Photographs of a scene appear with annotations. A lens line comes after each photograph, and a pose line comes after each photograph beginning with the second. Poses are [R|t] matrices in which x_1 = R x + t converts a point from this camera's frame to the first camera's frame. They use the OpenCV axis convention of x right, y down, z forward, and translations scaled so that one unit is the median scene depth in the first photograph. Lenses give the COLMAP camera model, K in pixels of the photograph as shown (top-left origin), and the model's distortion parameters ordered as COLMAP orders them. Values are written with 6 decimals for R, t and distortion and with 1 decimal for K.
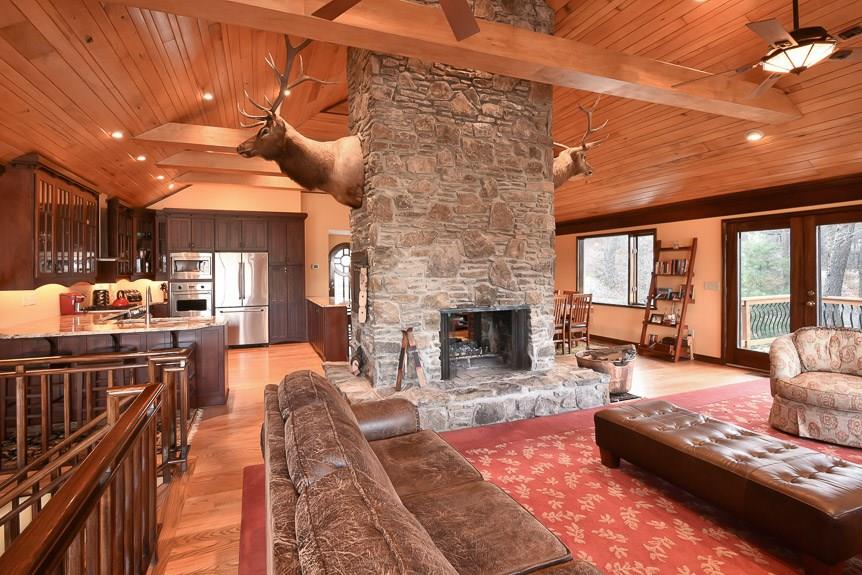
lens RADIAL K [[422.8, 0, 394.5], [0, 422.8, 268.2], [0, 0, 1]] dist [-0.027793, 0.002820]
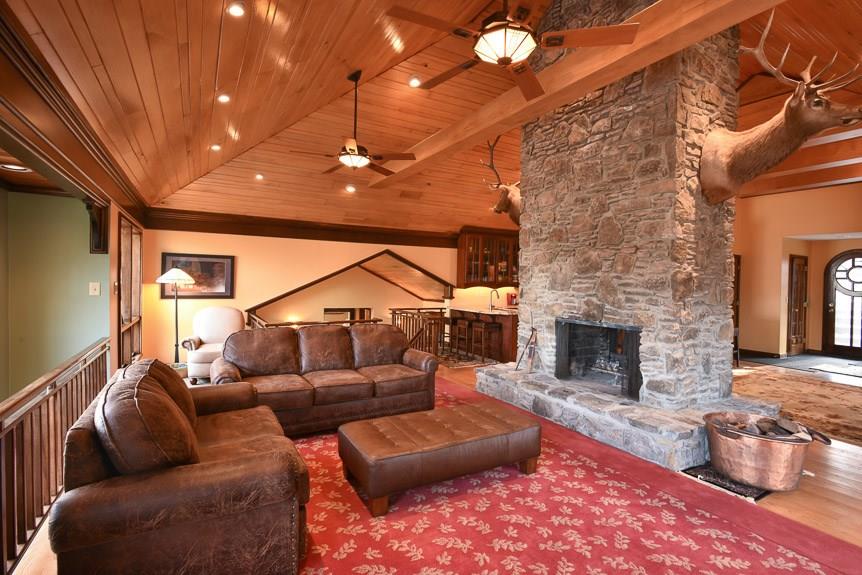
lens RADIAL K [[422.8, 0, 427.5], [0, 422.8, 288.1], [0, 0, 1]] dist [-0.027793, 0.002820]
pose [[0.133008, 0.026113, -0.990771, 1.193333], [-0.028071, 0.999351, 0.022571, -0.000907], [0.990717, 0.024810, 0.133654, 0.473207]]
